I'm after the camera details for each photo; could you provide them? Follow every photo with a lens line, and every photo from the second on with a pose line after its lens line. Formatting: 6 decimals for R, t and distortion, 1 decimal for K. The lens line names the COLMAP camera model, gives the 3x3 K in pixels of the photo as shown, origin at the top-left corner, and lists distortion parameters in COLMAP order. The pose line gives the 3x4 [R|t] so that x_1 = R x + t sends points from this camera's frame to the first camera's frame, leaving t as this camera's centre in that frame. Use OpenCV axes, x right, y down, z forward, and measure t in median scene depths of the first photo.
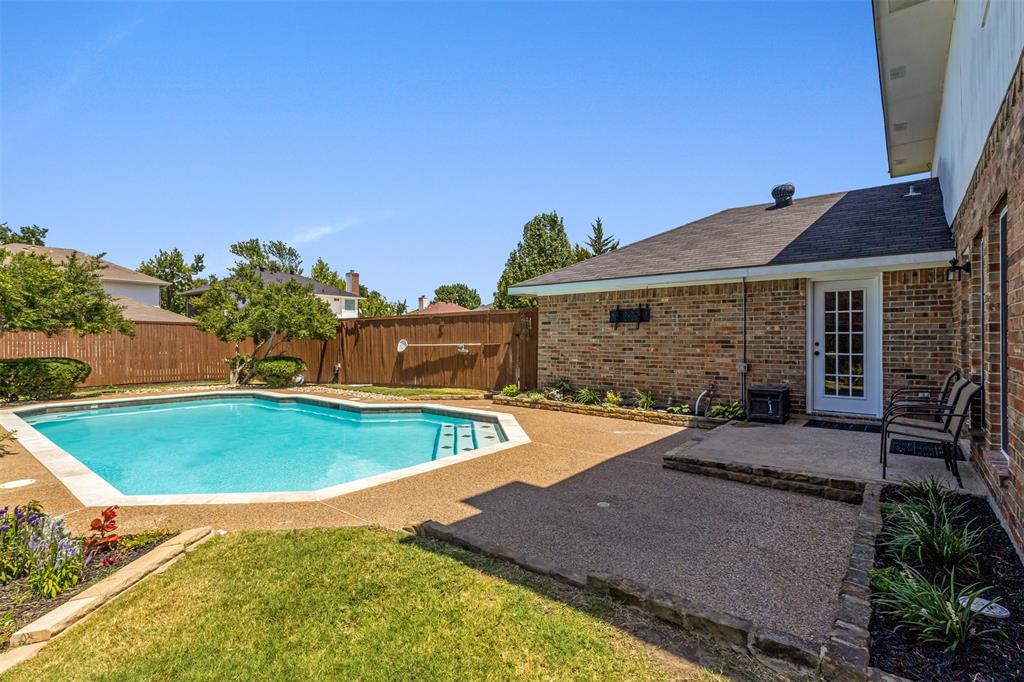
lens RADIAL K [[477.2, 0, 506.3], [0, 477.2, 341.8], [0, 0, 1]] dist [-0.002139, 0.000815]
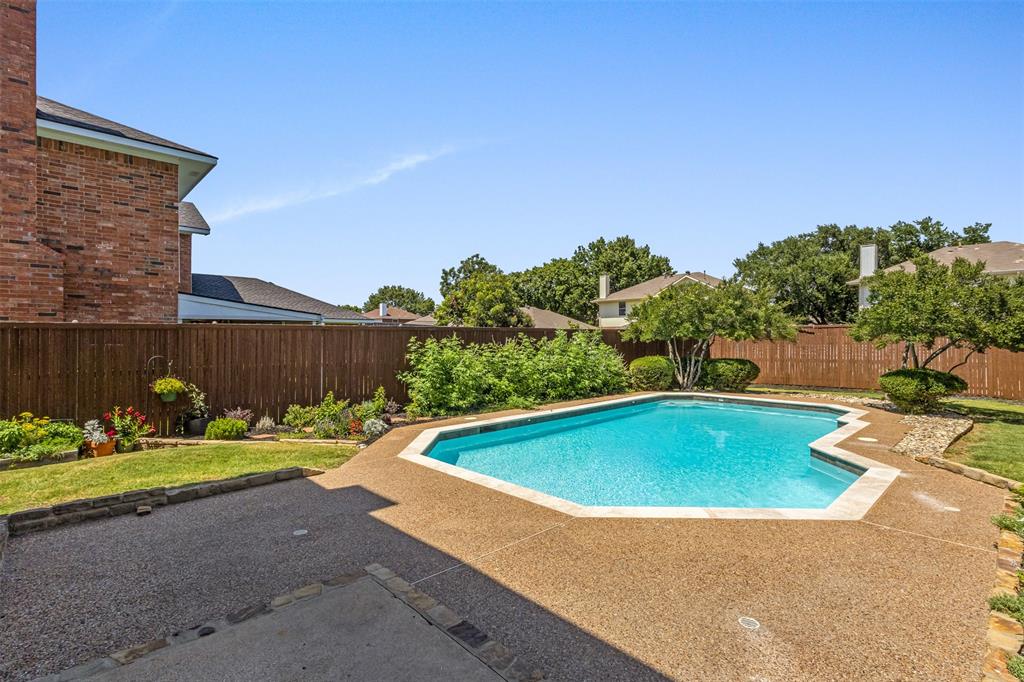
lens RADIAL K [[477.2, 0, 507.3], [0, 477.2, 339.5], [0, 0, 1]] dist [-0.002139, 0.000815]
pose [[-0.147113, -0.003794, -0.989112, 0.615004], [0.006004, 0.999971, -0.004729, -0.026010], [0.989102, -0.006634, -0.147086, 0.873962]]
